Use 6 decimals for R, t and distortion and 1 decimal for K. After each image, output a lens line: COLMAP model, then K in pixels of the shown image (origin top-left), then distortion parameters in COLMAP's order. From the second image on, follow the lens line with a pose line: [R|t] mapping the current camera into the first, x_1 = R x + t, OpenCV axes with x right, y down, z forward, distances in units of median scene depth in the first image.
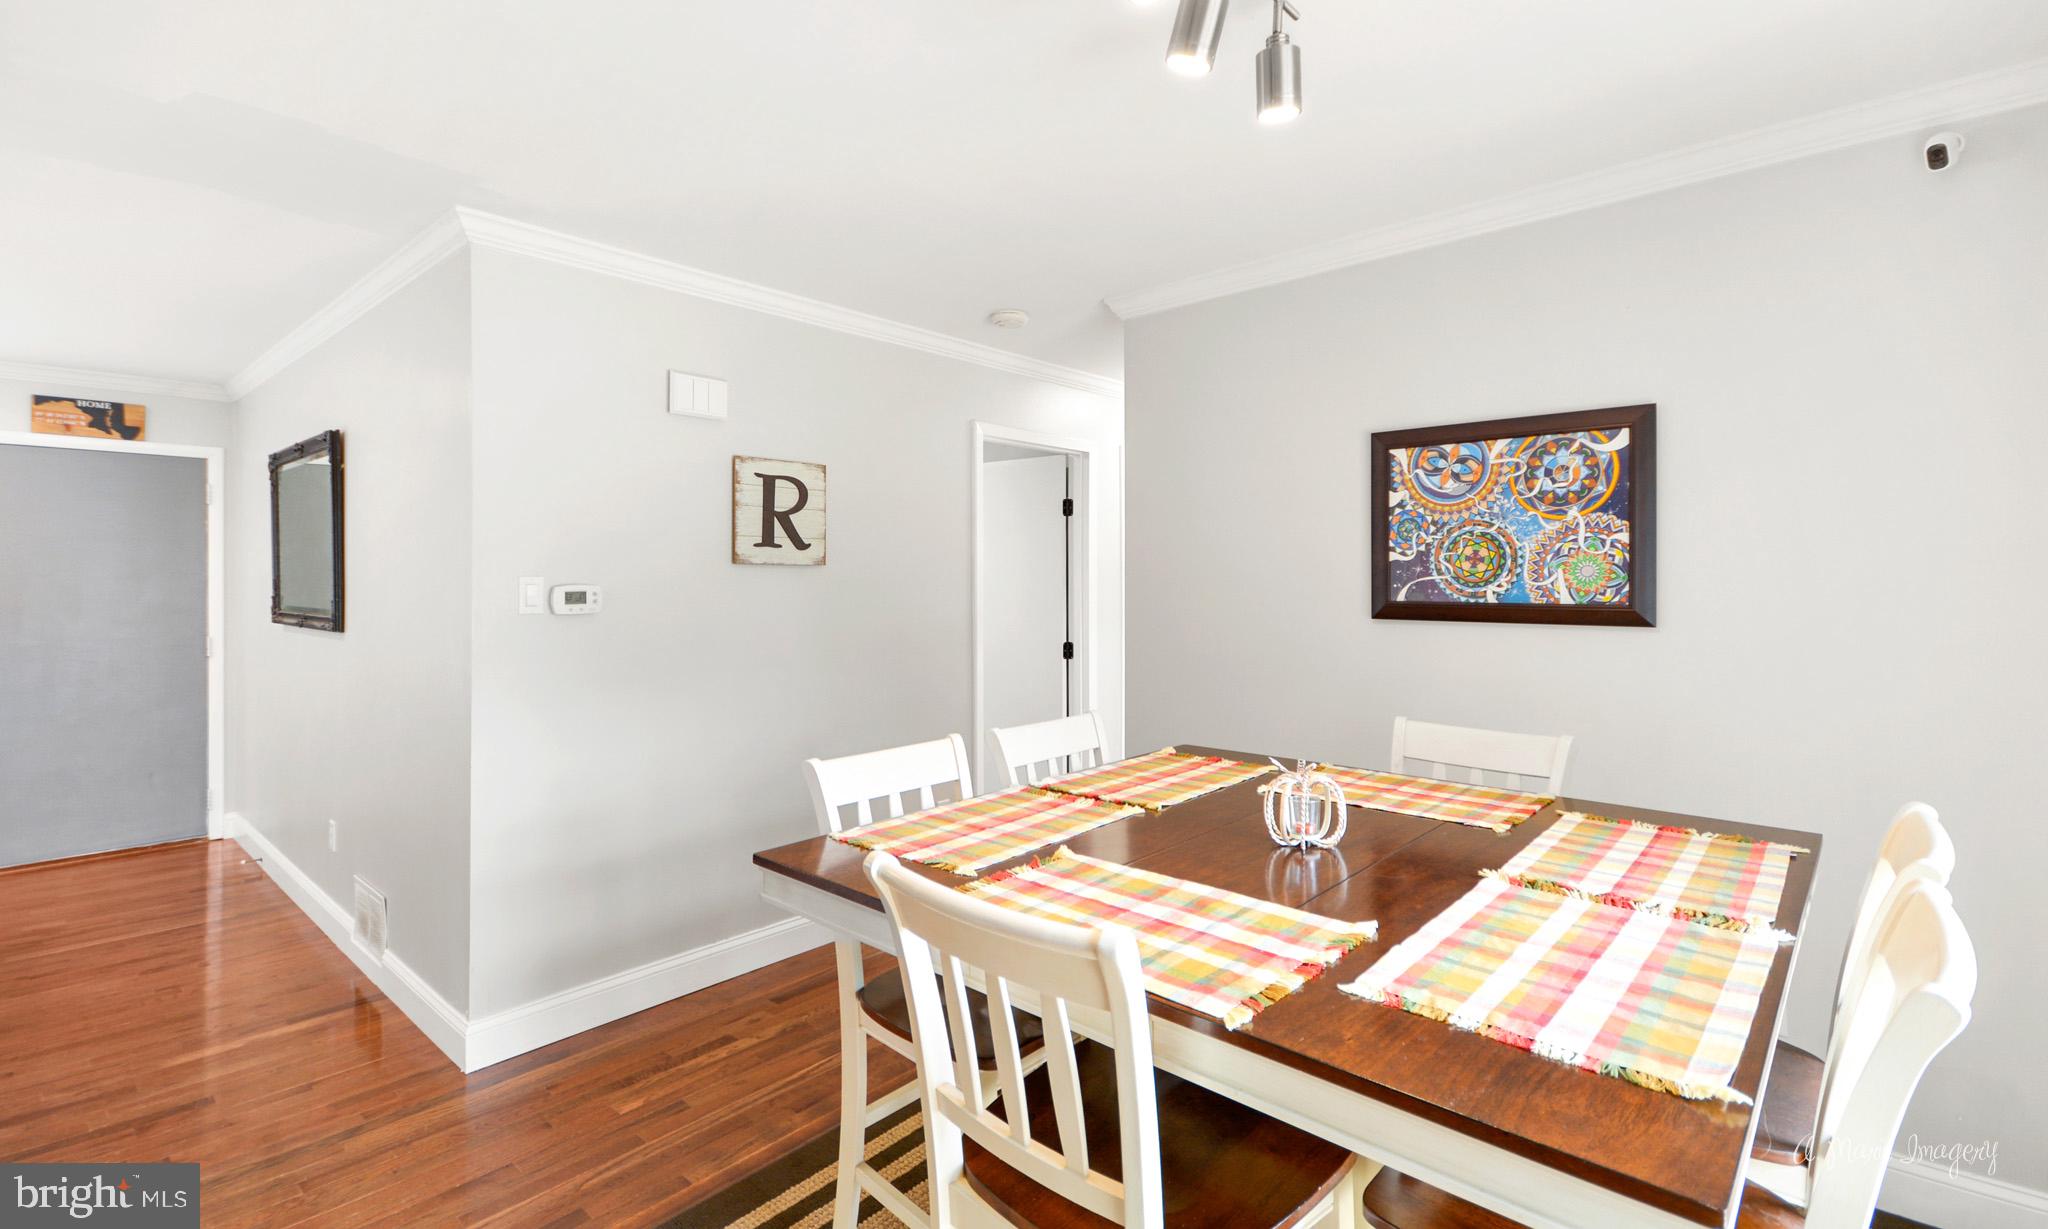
lens RADIAL K [[942.1, 0, 1042.2], [0, 942.1, 577.1], [0, 0, 1]] dist [0.003758, 0.000112]
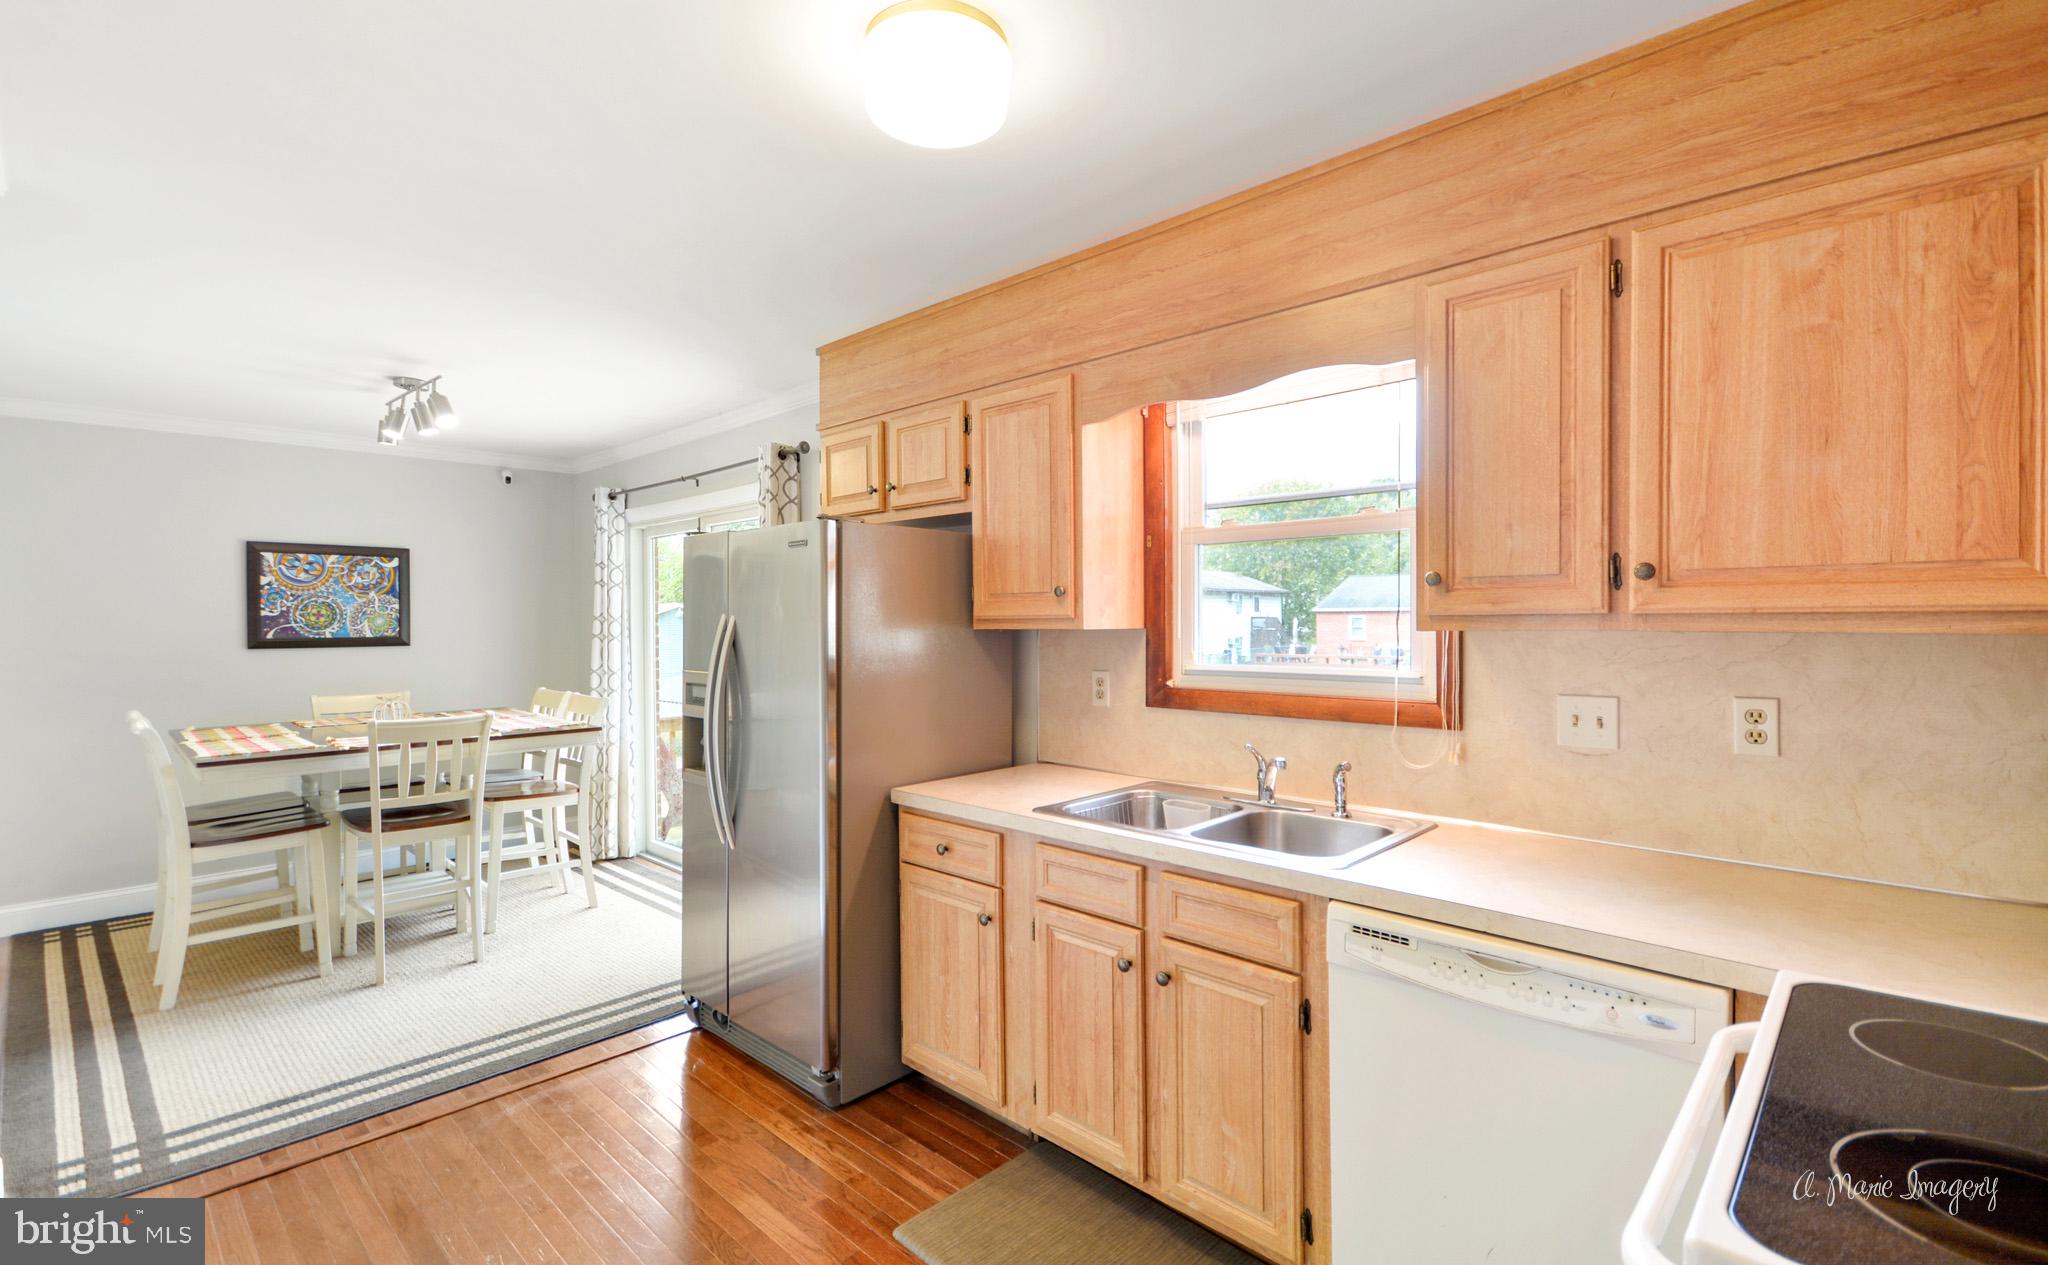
lens RADIAL K [[920.2, 0, 1029.2], [0, 920.2, 628.1], [0, 0, 1]] dist [-0.001276, -0.000850]
pose [[0.019823, -0.010221, 0.999751, -1.324563], [0.000081, 0.999948, 0.010221, -0.011238], [-0.999804, -0.000122, 0.019823, -0.468531]]
